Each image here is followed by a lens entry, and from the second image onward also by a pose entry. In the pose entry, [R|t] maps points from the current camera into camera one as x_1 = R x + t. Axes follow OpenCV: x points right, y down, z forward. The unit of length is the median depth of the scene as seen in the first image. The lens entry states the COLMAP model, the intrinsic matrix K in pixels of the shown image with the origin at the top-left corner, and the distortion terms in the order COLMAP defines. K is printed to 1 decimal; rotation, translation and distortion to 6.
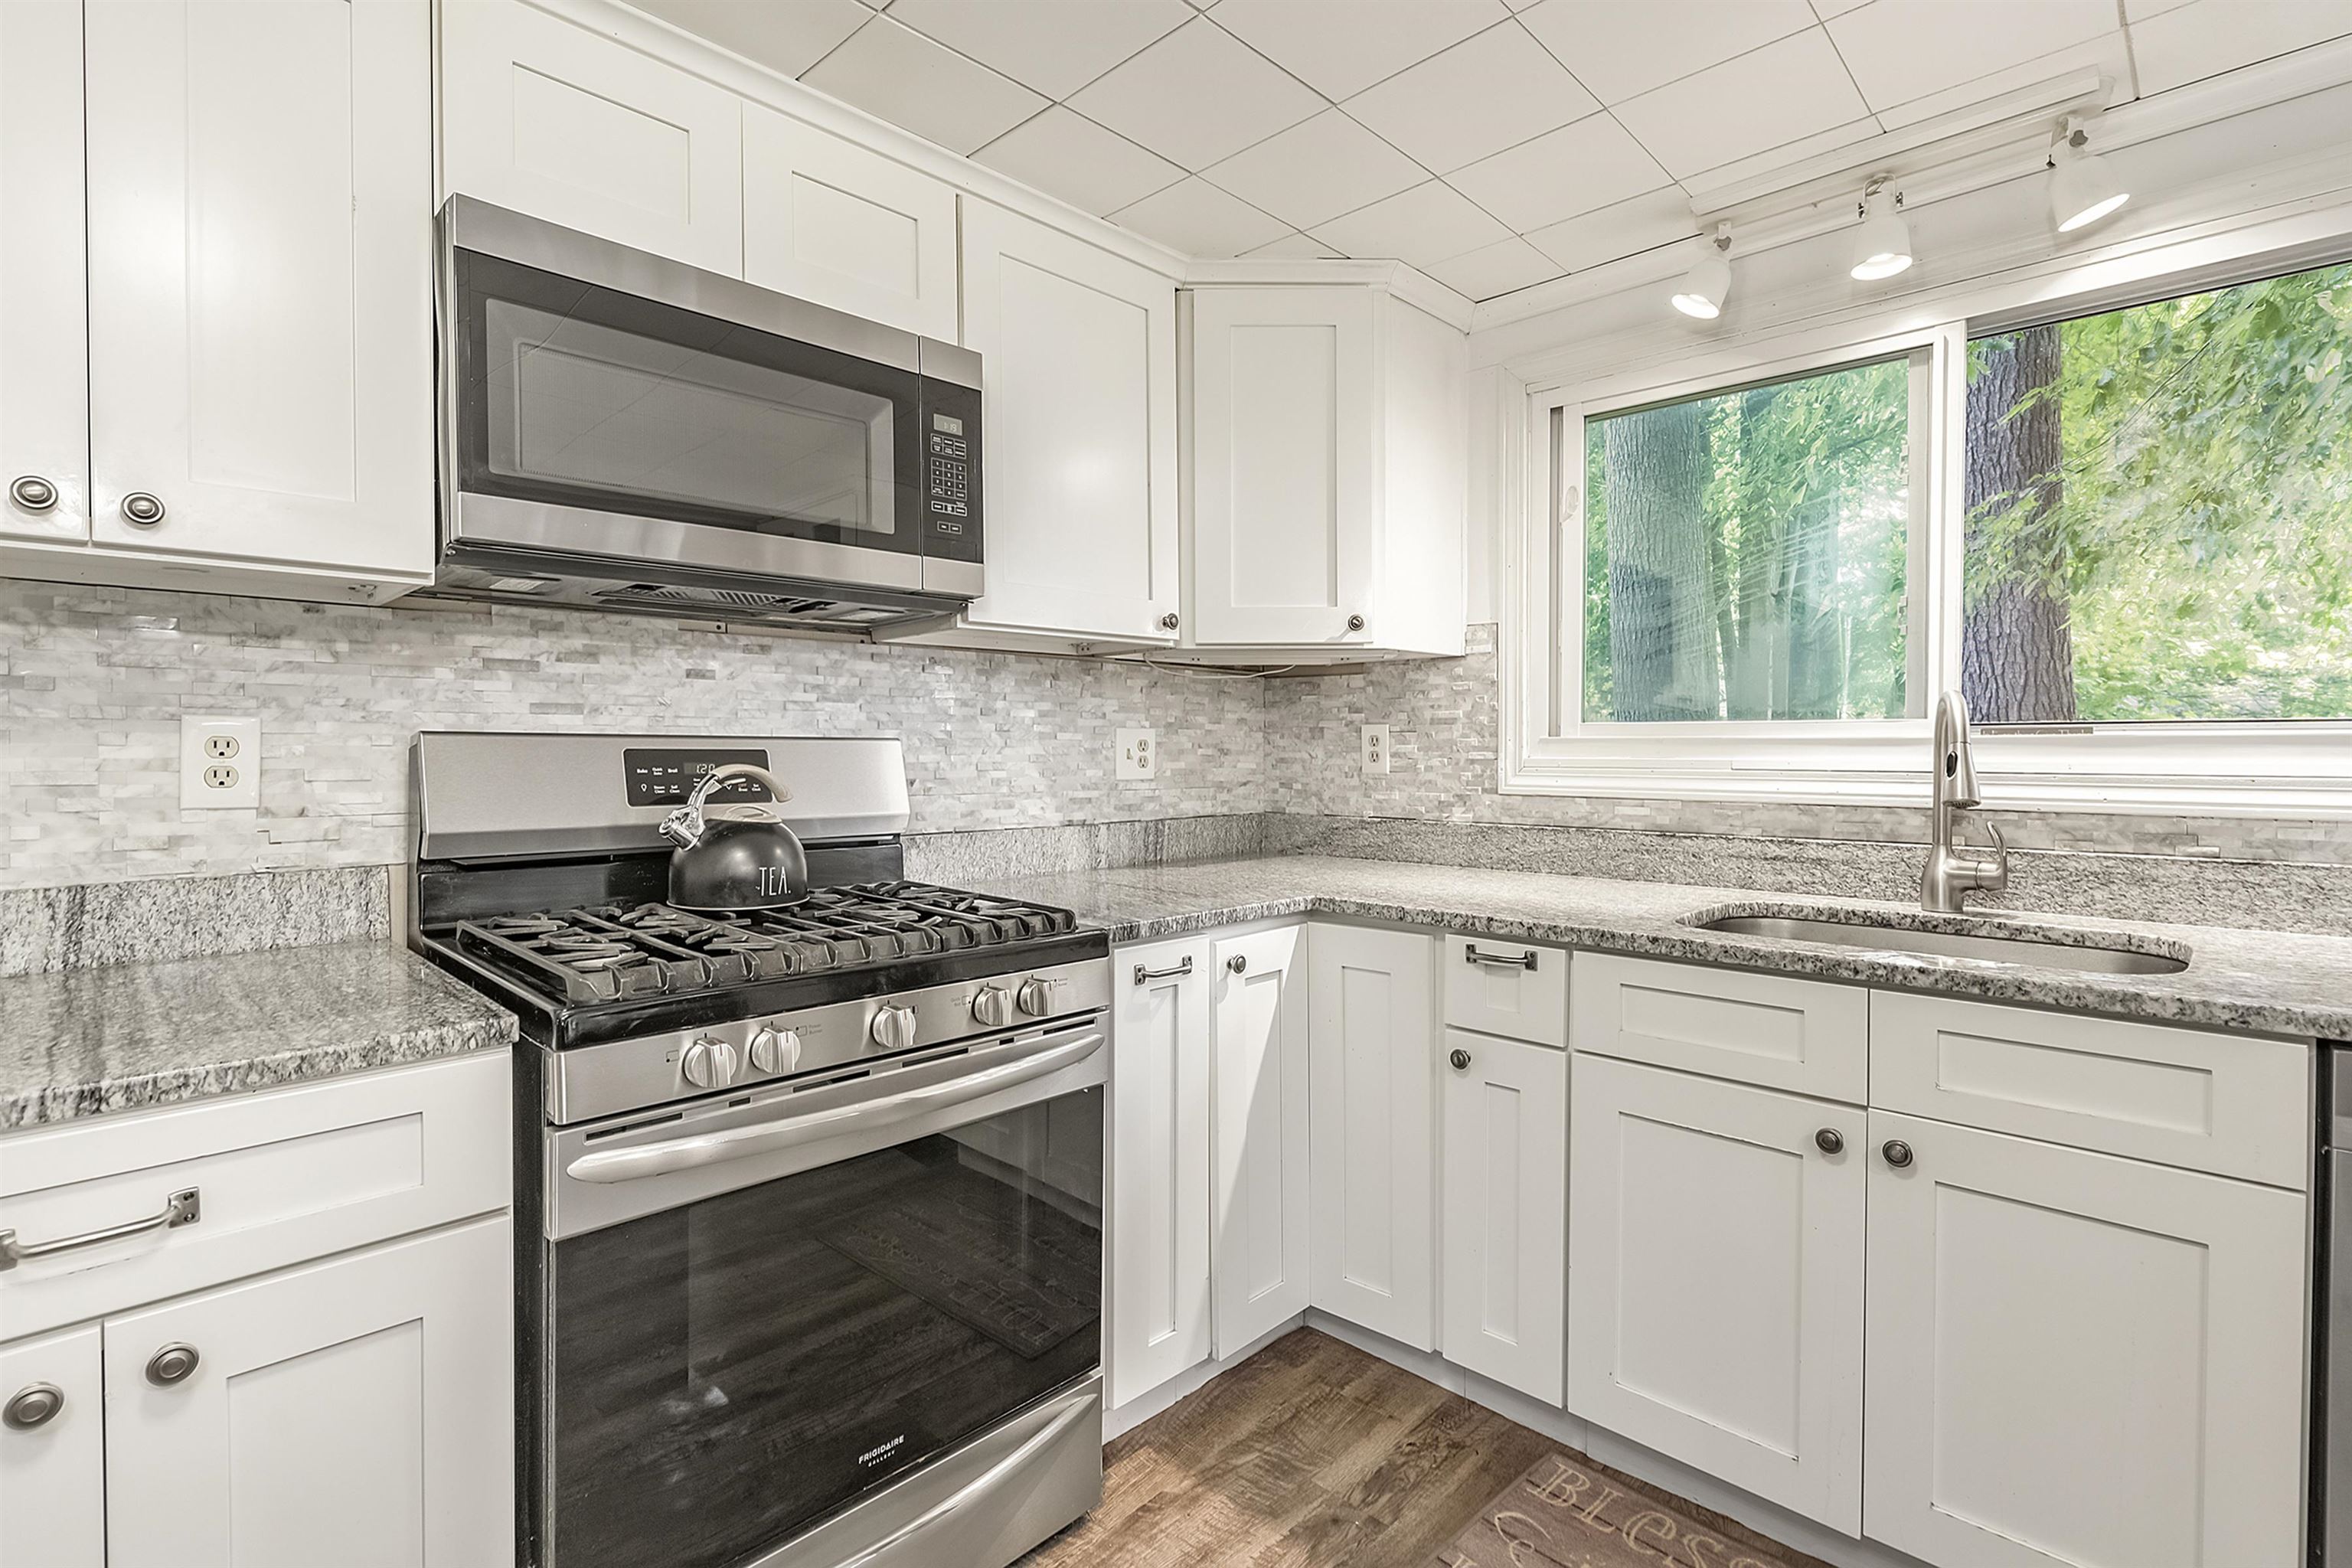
lens RADIAL K [[1125.3, 0, 1169.7], [0, 1125.3, 771.0], [0, 0, 1]] dist [-0.004530, 0.000763]
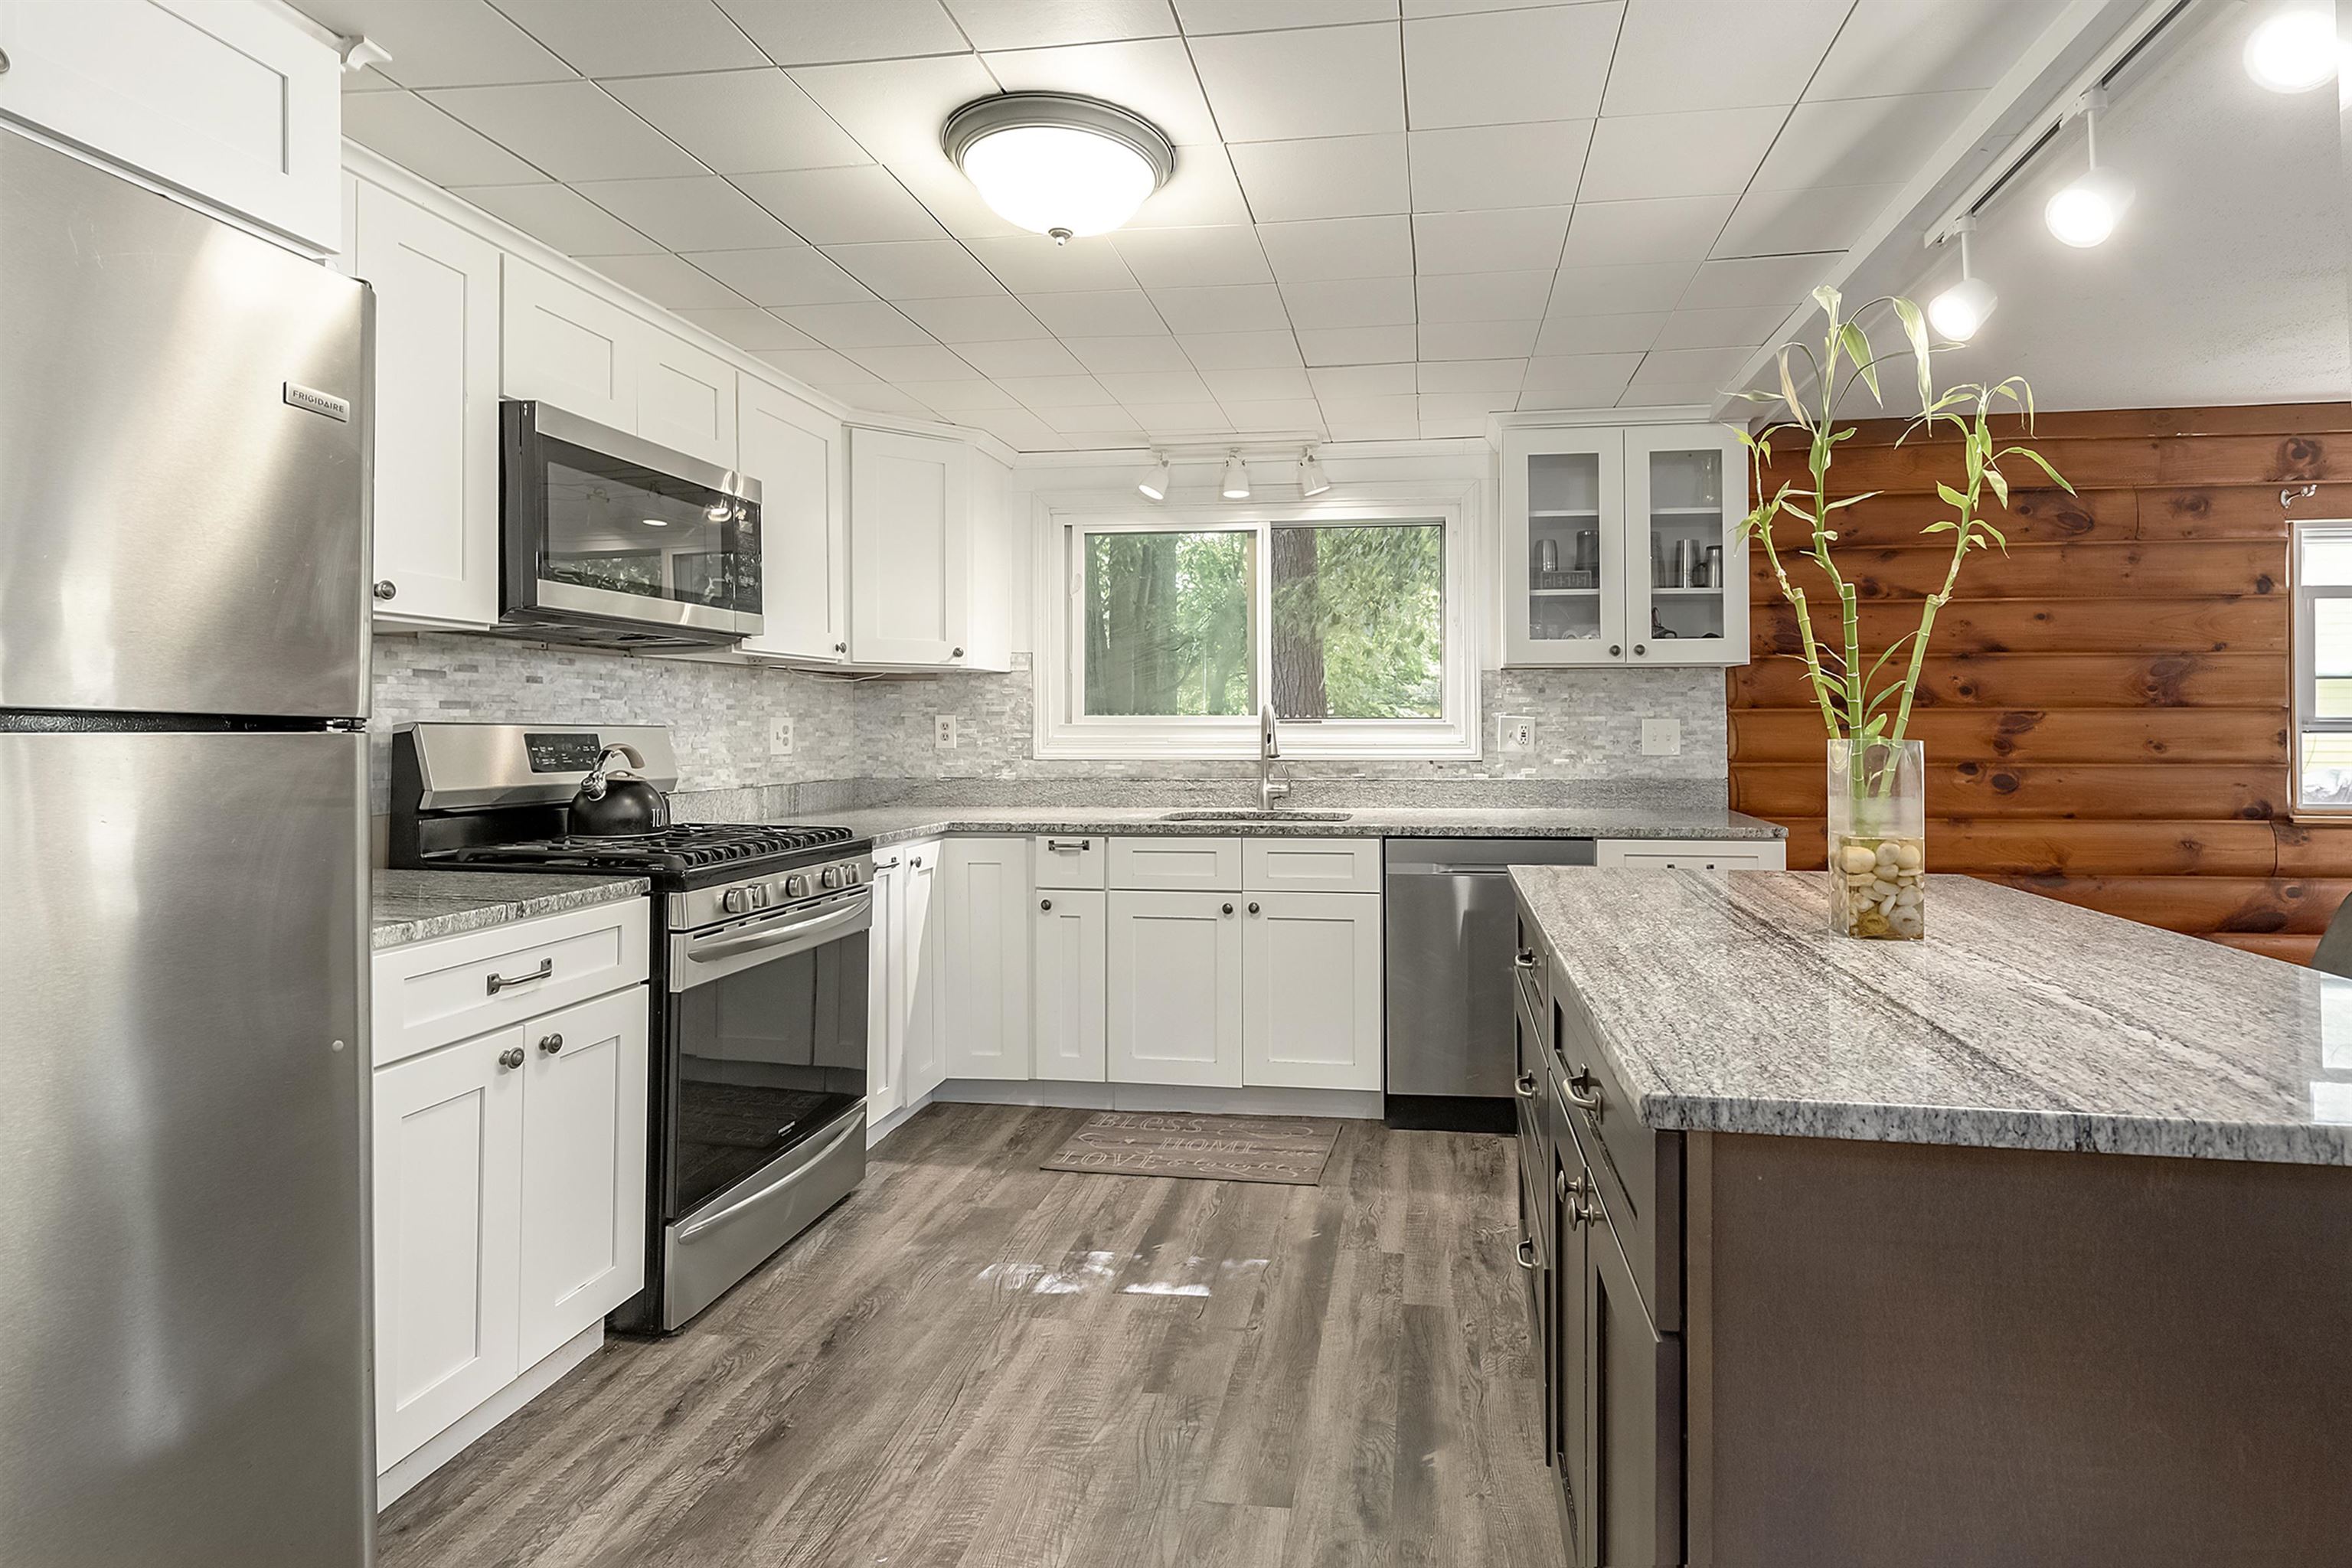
lens RADIAL K [[1169.4, 0, 1294.5], [0, 1169.4, 714.0], [0, 0, 1]] dist [0.000368, 0.000188]
pose [[0.799317, 0.005495, 0.600885, -0.525589], [0.014930, 0.999468, -0.029001, 0.012040], [-0.600725, 0.032152, 0.798809, -0.705607]]
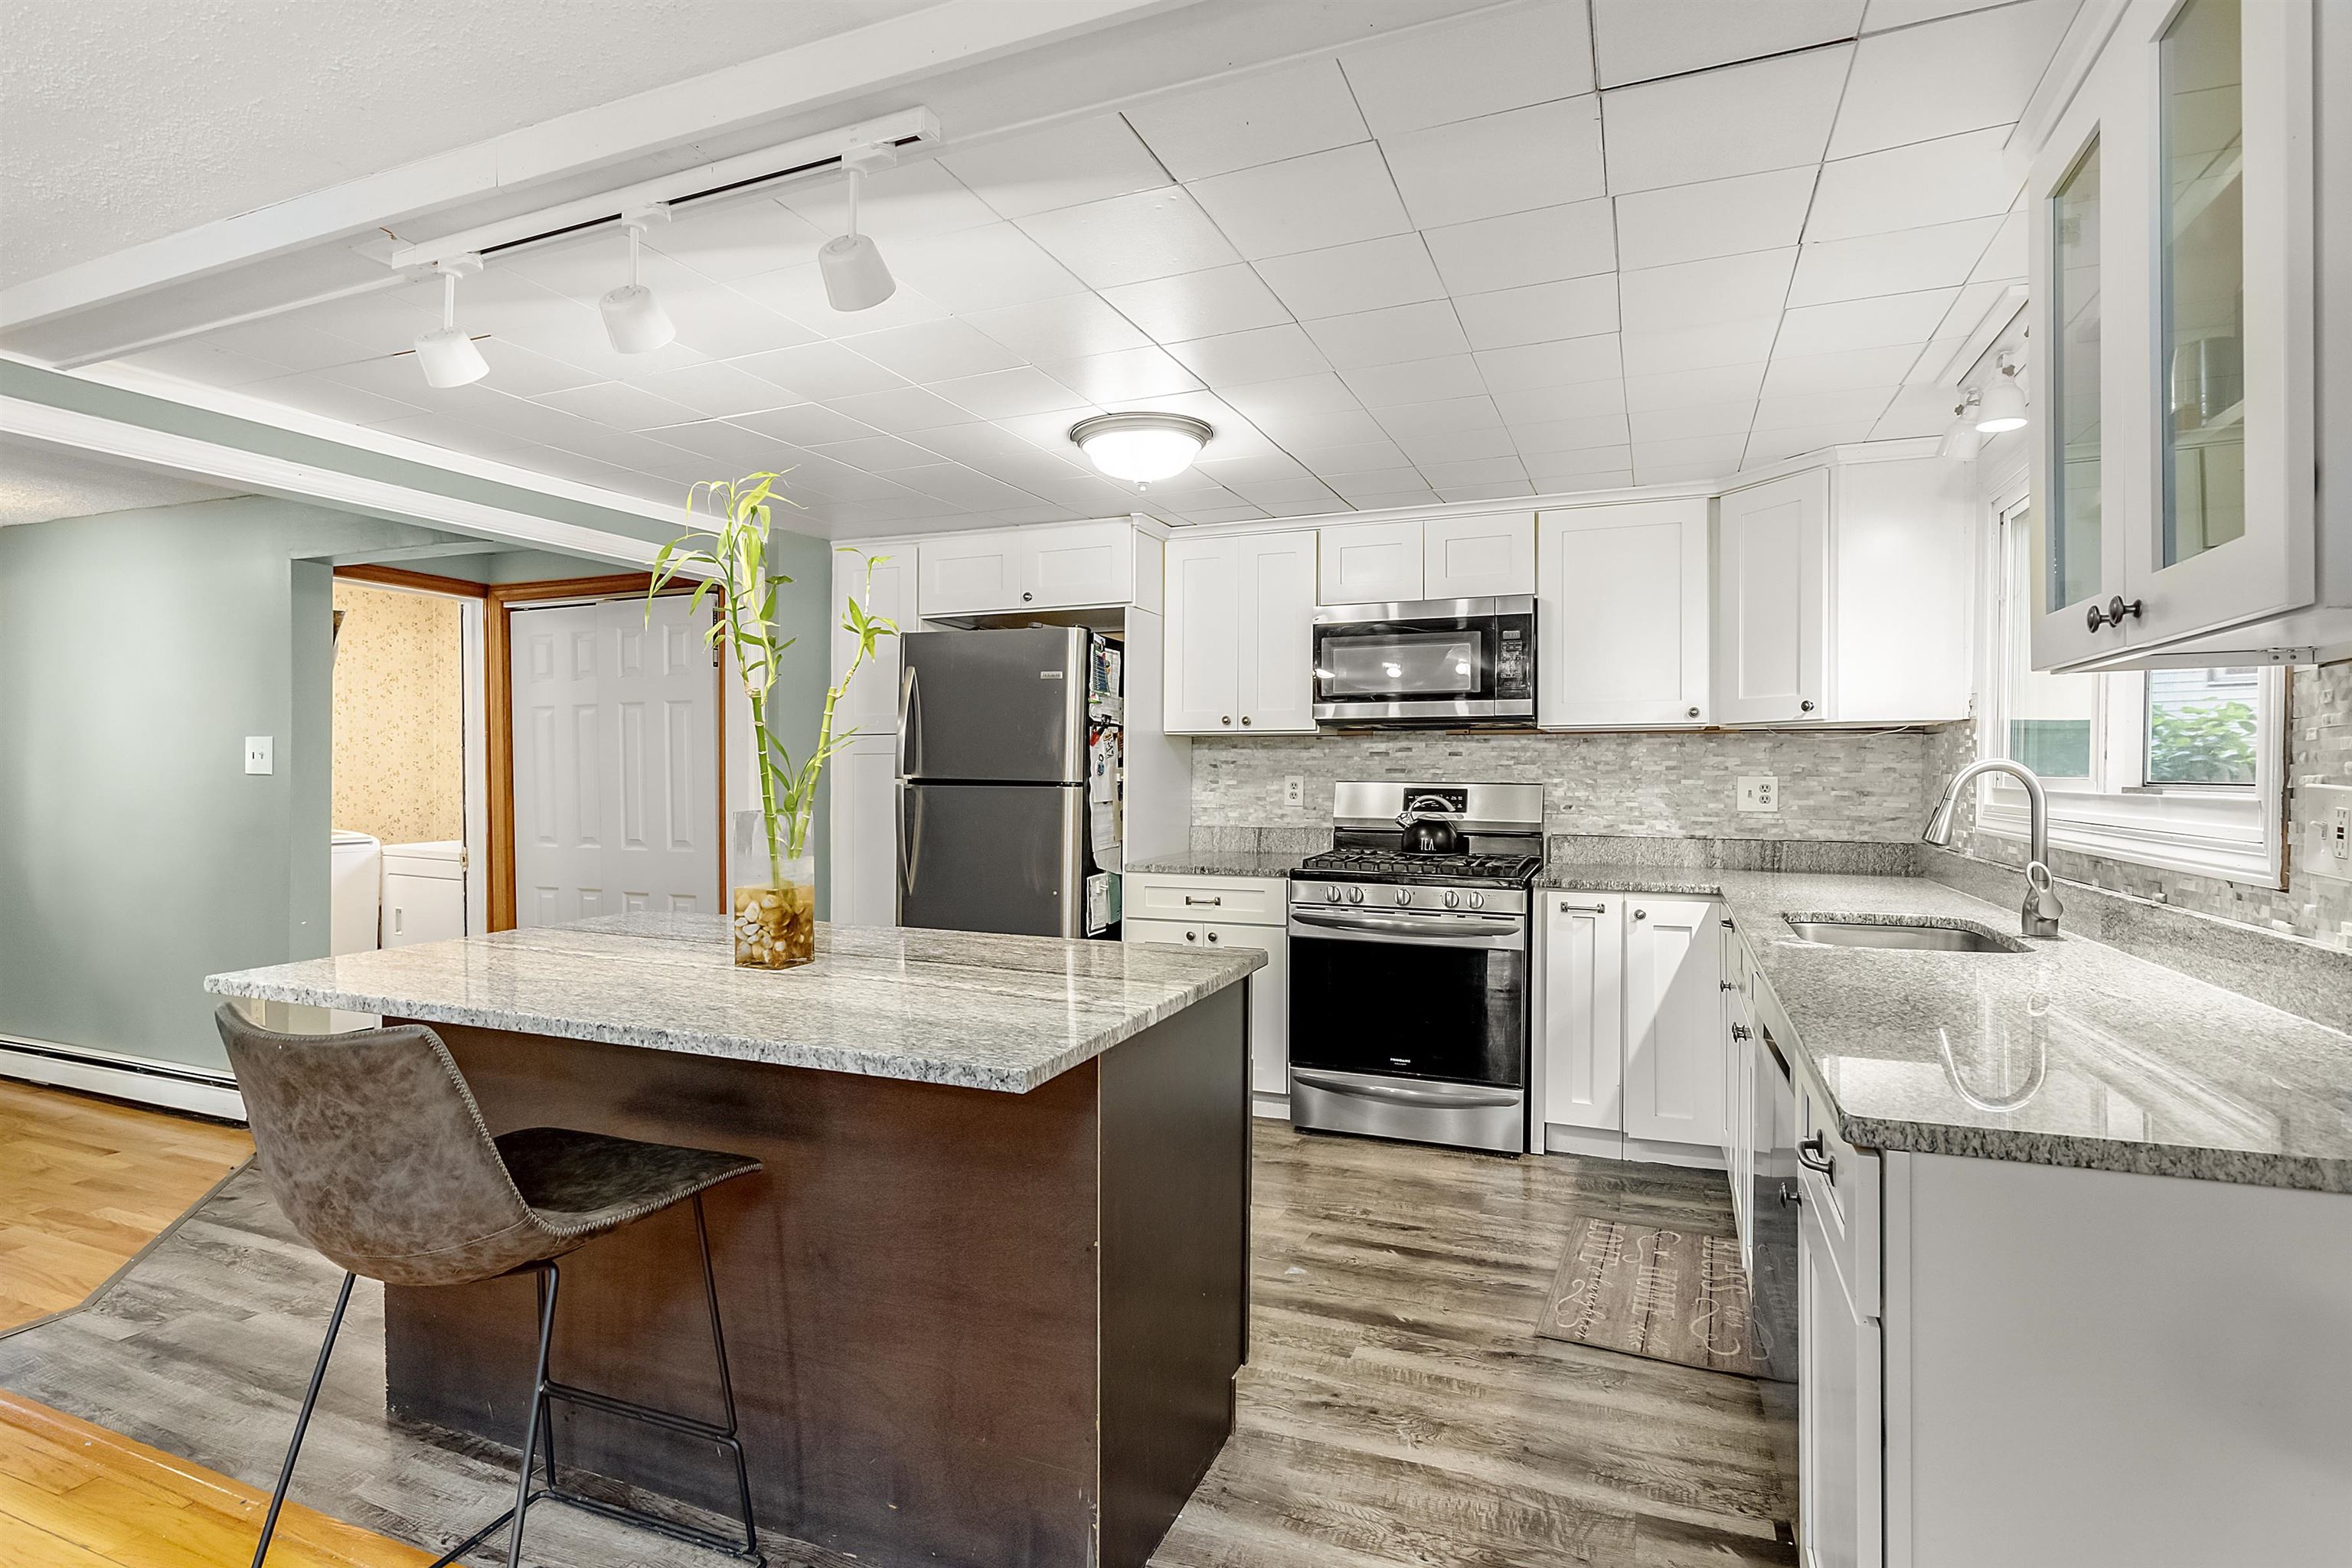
lens RADIAL K [[1117.8, 0, 1176.0], [0, 1117.8, 784.0], [0, 0, 1]] dist [0.000067, 0.000021]
pose [[0.378505, 0.013941, -0.925494, 1.390374], [-0.020545, 0.999767, 0.006658, -0.029911], [0.925371, 0.016495, 0.378703, -0.337785]]
